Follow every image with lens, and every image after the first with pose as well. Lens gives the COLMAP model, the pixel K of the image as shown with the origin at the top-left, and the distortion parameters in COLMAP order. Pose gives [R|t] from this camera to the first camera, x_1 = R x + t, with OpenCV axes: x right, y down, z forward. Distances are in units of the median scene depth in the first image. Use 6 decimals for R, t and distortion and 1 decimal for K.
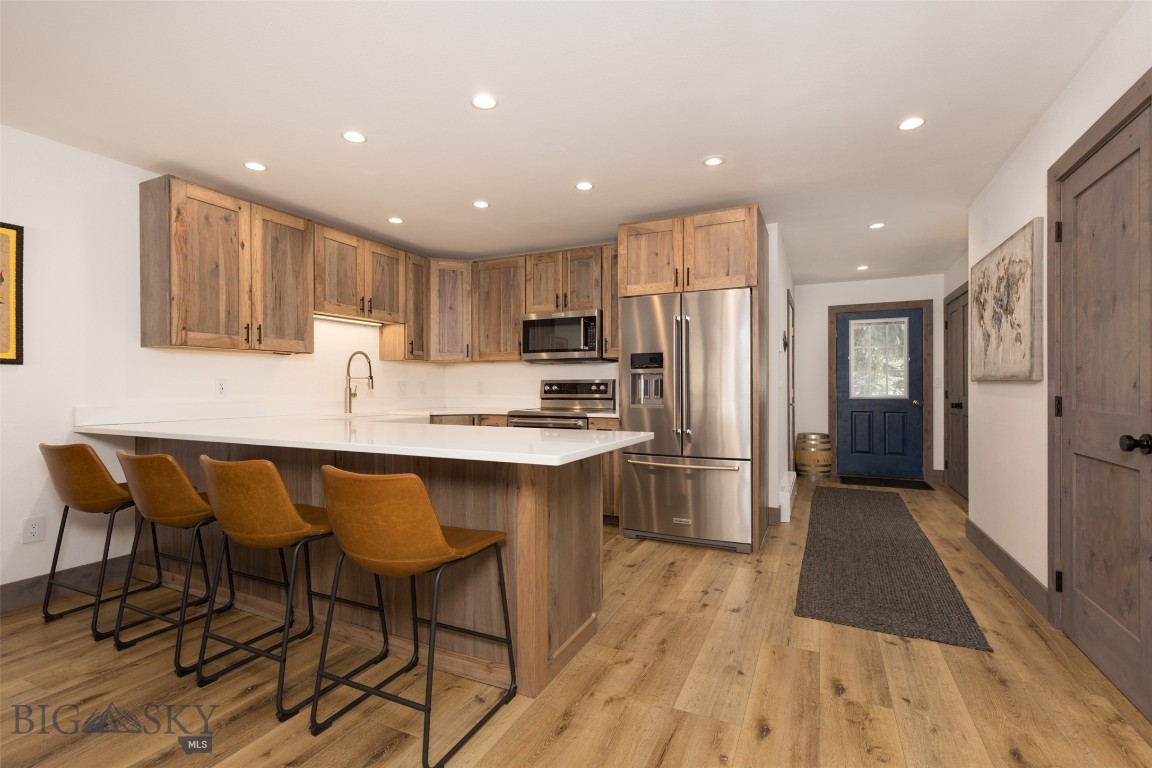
lens RADIAL K [[637.4, 0, 569.4], [0, 637.4, 382.4], [0, 0, 1]] dist [0.046751, -0.000810]
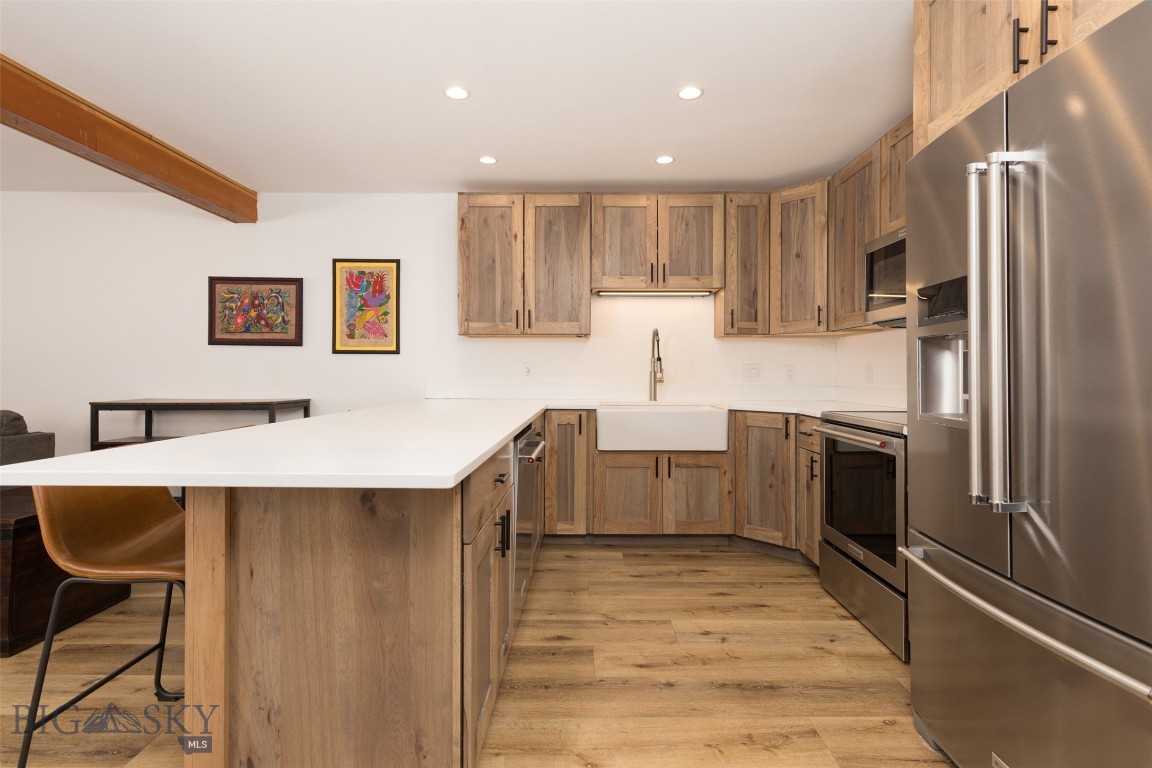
lens RADIAL K [[583.1, 0, 580.1], [0, 583.1, 369.8], [0, 0, 1]] dist [0.015695, -0.003634]
pose [[0.348030, -0.001368, -0.937482, 0.350943], [0.002337, 0.999997, -0.000592, 0.006051], [0.937480, -0.001984, 0.348032, 0.623008]]
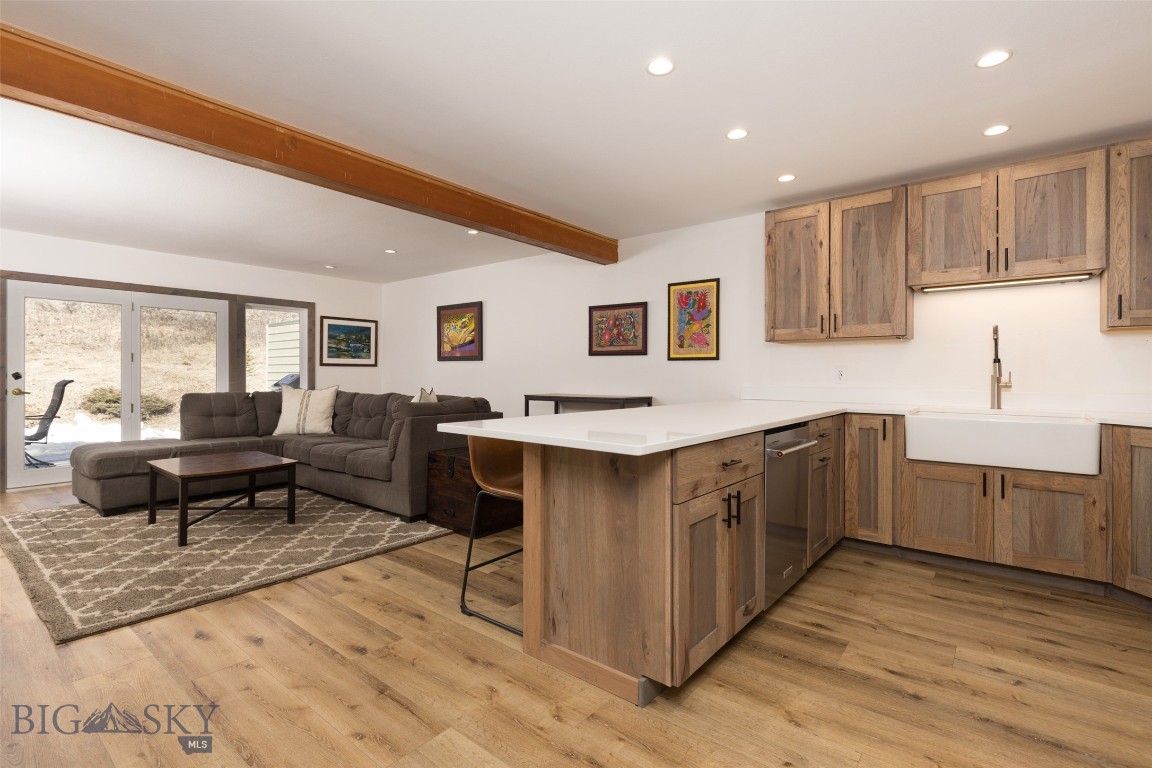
lens RADIAL K [[546.3, 0, 540.2], [0, 546.3, 374.4], [0, 0, 1]] dist [0.016894, -0.001830]
pose [[-0.356780, -0.001036, -0.934188, 0.432562], [0.001720, 0.999997, -0.001766, 0.007572], [0.934187, -0.002237, -0.356777, 0.722607]]
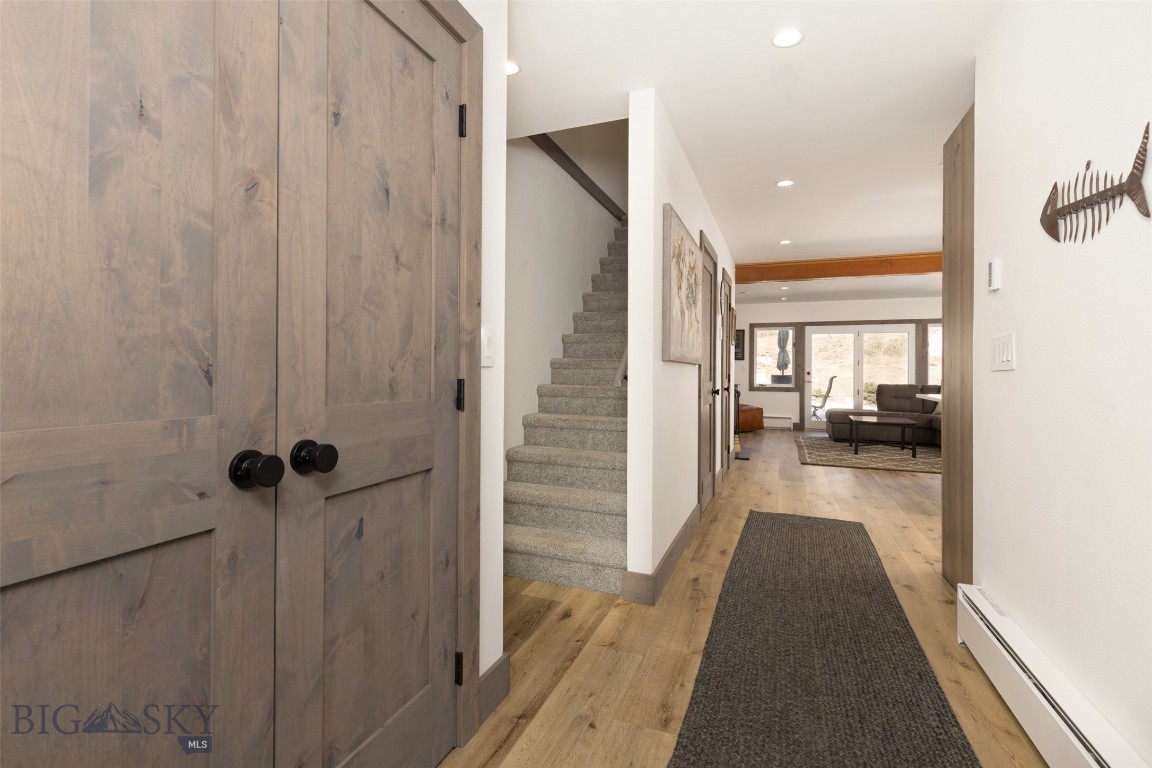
lens RADIAL K [[506.0, 0, 598.2], [0, 506.0, 373.0], [0, 0, 1]] dist [0.001029, 0.000438]
pose [[-0.999919, 0.000763, -0.012683, 0.707394], [0.000820, 0.999990, -0.004451, 0.014644], [0.012679, -0.004461, -0.999910, 1.570634]]
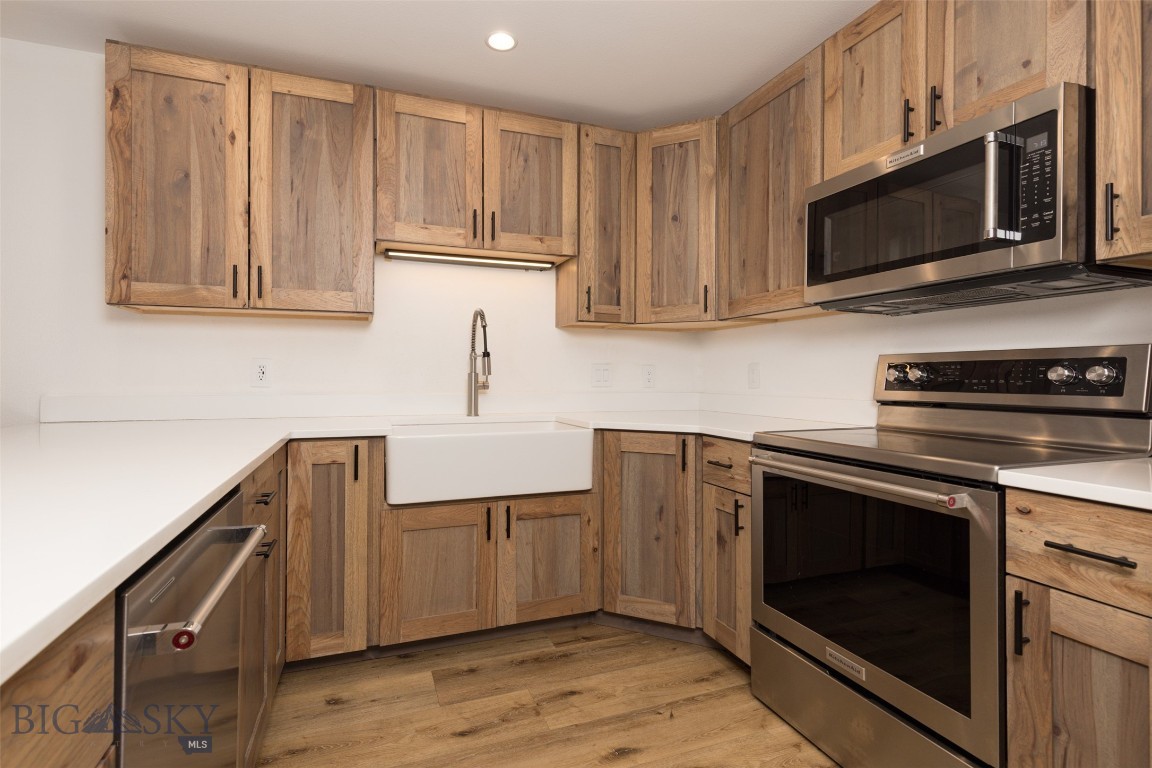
lens RADIAL K [[506.0, 0, 583.7], [0, 506.0, 376.2], [0, 0, 1]] dist [0.001029, 0.000438]
pose [[0.703502, 0.001769, -0.710691, 0.055582], [0.000072, 0.999997, 0.002560, 0.009584], [0.710693, -0.001852, 0.703500, 0.732064]]
